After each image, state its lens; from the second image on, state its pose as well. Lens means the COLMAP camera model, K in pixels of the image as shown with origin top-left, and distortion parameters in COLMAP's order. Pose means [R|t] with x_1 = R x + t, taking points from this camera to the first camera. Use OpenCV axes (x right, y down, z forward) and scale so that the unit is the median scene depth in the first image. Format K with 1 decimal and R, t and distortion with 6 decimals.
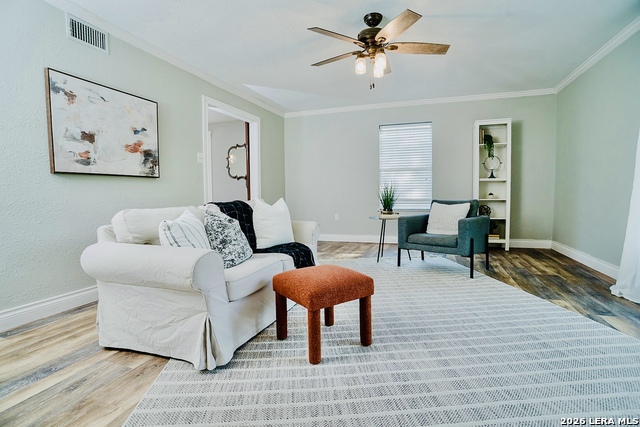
lens RADIAL K [[323.8, 0, 321.3], [0, 323.8, 212.7], [0, 0, 1]] dist [-0.072528, 0.023302]
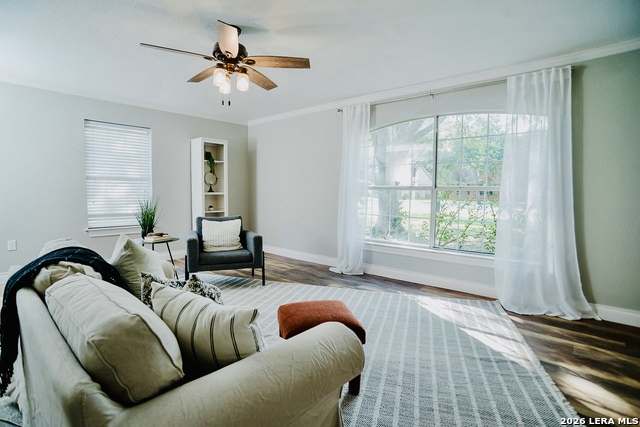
lens RADIAL K [[323.8, 0, 321.0], [0, 323.8, 214.2], [0, 0, 1]] dist [-0.072528, 0.023302]
pose [[0.370438, -0.045985, 0.927718, -0.523186], [0.037300, 0.998705, 0.034609, -0.085301], [-0.928108, 0.021783, 0.371674, 0.360501]]
